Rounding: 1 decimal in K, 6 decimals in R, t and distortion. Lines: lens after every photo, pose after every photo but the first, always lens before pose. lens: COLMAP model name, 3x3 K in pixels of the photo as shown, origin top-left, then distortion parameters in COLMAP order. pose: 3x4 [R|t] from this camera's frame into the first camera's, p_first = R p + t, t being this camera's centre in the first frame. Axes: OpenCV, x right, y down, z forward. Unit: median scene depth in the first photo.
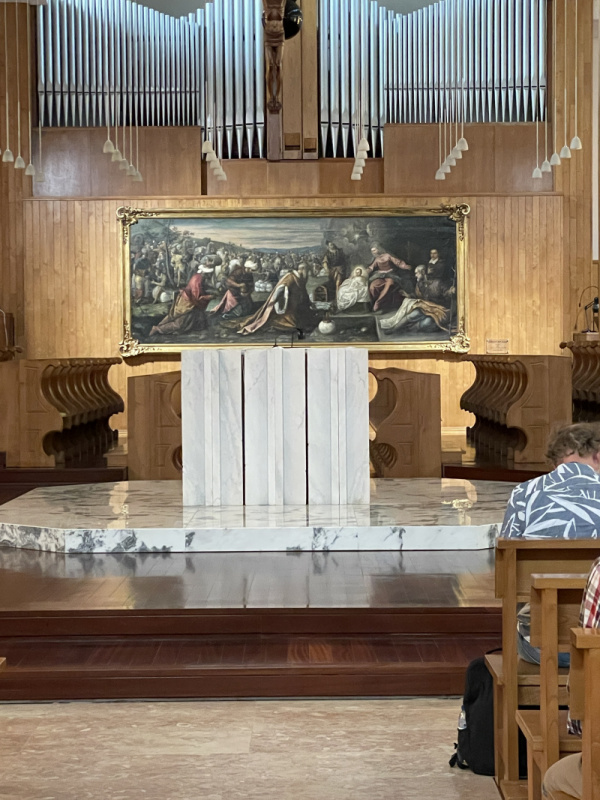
lens RADIAL K [[1865.0, 0, 301.4], [0, 1865.0, 399.6], [0, 0, 1]] dist [-0.004433, 0.000000]
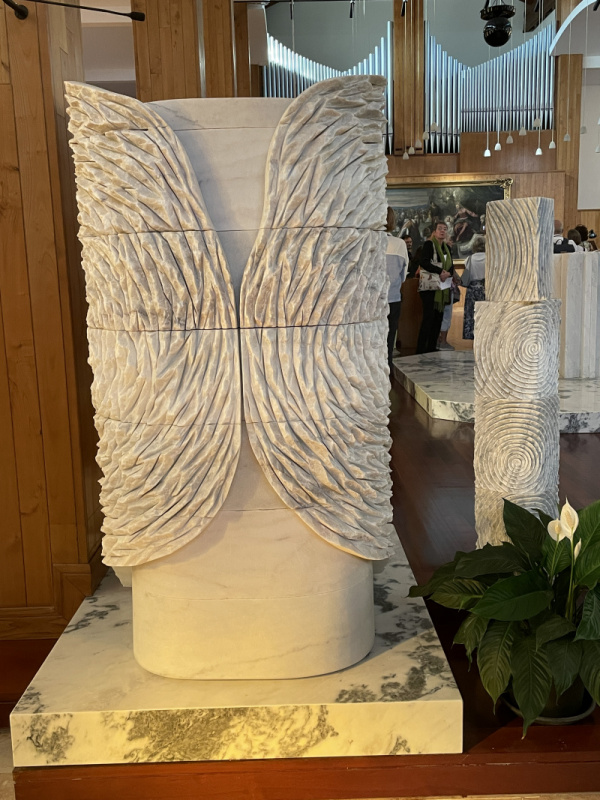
lens RADIAL K [[803.3, 0, 297.2], [0, 803.3, 402.5], [0, 0, 1]] dist [-0.011757, 0.000000]
pose [[0.999655, -0.026216, 0.001552, -3.325569], [0.025770, 0.990615, 0.134228, -0.057822], [-0.005057, -0.134142, 0.990949, 6.270438]]
